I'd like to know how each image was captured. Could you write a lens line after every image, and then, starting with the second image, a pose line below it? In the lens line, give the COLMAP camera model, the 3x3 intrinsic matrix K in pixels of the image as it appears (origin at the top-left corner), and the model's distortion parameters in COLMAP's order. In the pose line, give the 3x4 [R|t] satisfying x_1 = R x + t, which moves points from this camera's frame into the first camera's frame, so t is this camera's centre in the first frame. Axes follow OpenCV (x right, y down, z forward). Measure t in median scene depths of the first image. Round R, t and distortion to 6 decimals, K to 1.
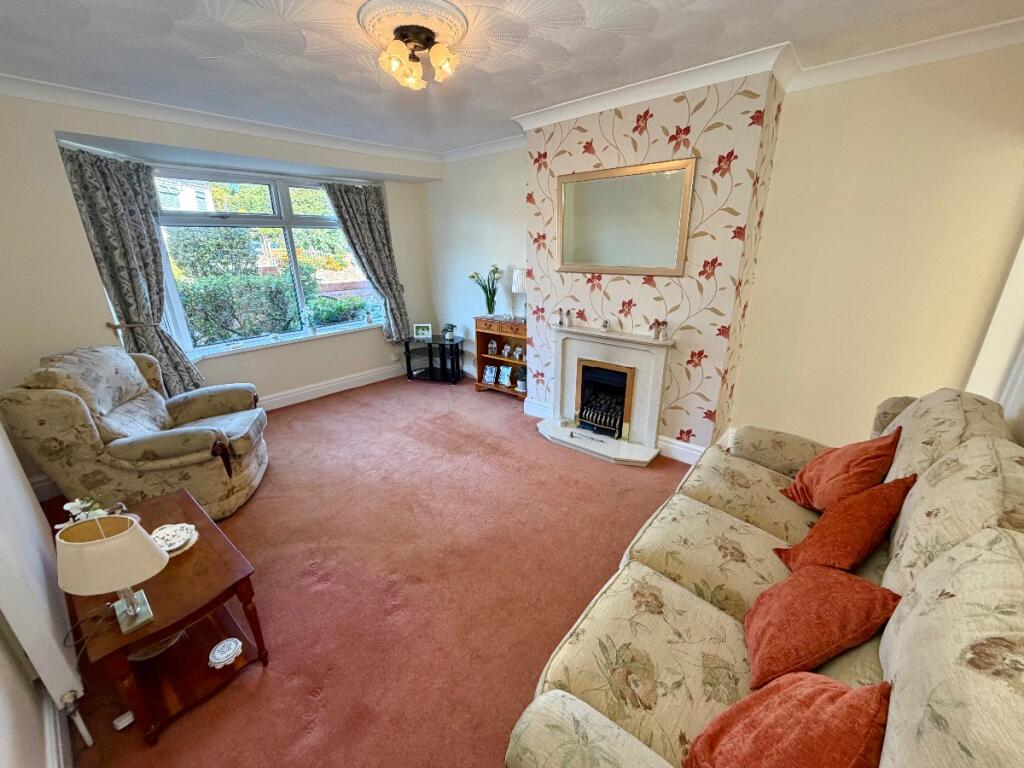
lens RADIAL K [[409.2, 0, 512.0], [0, 409.2, 384.0], [0, 0, 1]] dist [-0.001585, 0.000172]
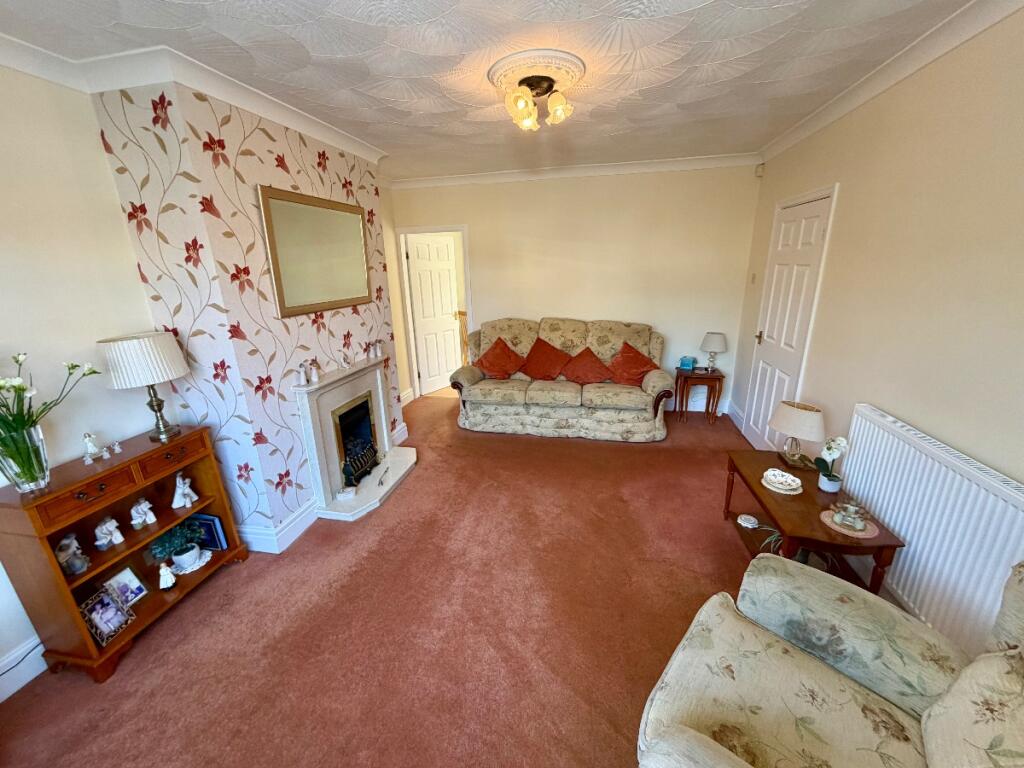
lens RADIAL K [[409.2, 0, 512.0], [0, 409.2, 384.0], [0, 0, 1]] dist [-0.001585, 0.000172]
pose [[-0.481731, -0.215687, 0.849361, -0.767827], [0.326107, 0.855504, 0.402204, -0.359647], [-0.813382, 0.470736, -0.341785, 1.051828]]
